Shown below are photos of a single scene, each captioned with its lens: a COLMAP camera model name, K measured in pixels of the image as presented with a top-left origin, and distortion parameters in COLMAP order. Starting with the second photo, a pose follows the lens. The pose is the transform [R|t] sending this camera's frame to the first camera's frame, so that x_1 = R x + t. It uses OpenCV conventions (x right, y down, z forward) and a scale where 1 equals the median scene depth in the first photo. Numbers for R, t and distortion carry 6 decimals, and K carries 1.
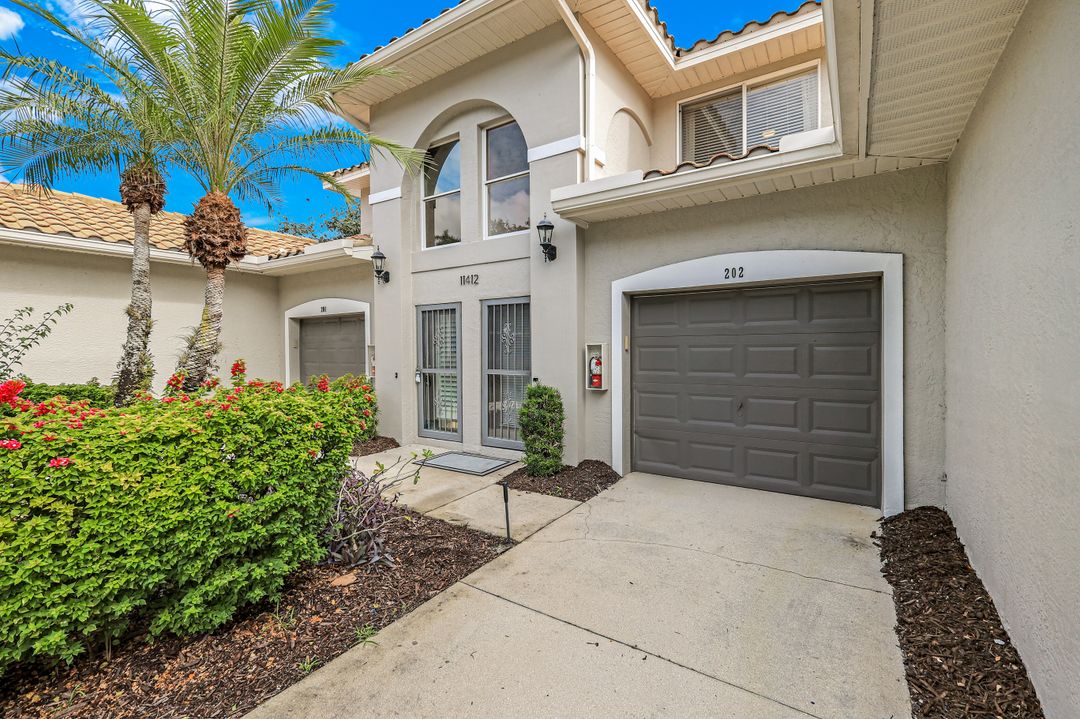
lens RADIAL K [[467.2, 0, 539.9], [0, 467.2, 357.3], [0, 0, 1]] dist [0.003063, 0.000294]
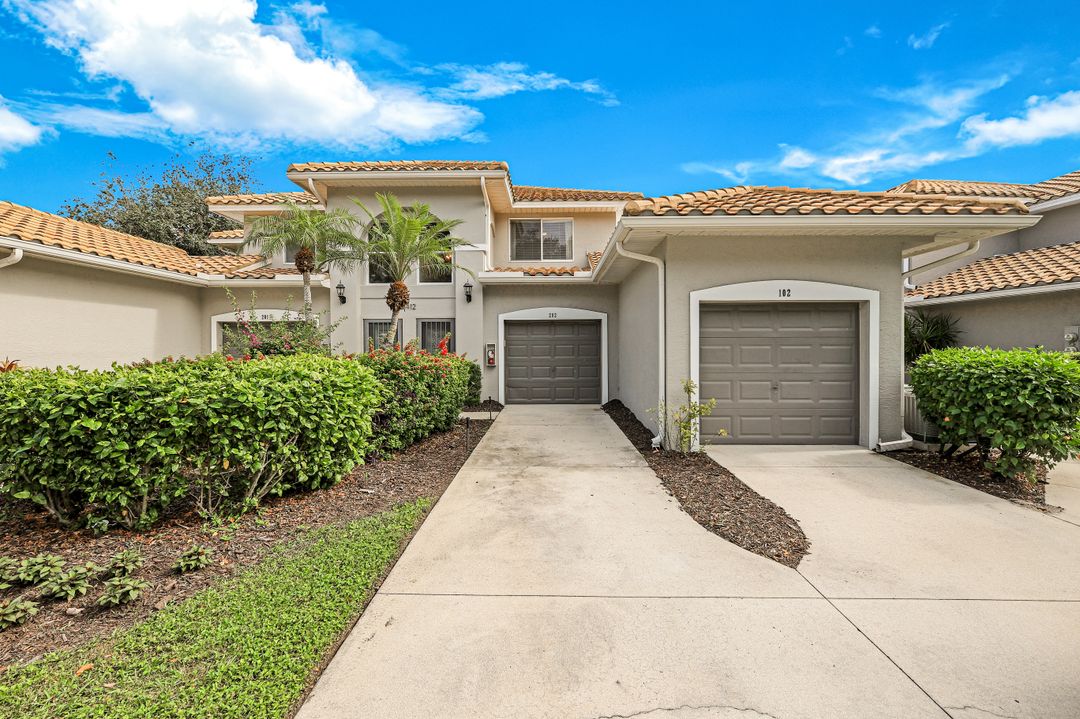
lens RADIAL K [[467.2, 0, 549.6], [0, 467.2, 367.4], [0, 0, 1]] dist [0.003063, 0.000294]
pose [[0.838684, -0.009298, 0.544539, -0.803191], [0.012444, 0.999920, -0.002092, 0.084920], [-0.544476, 0.008530, 0.838733, -0.895786]]
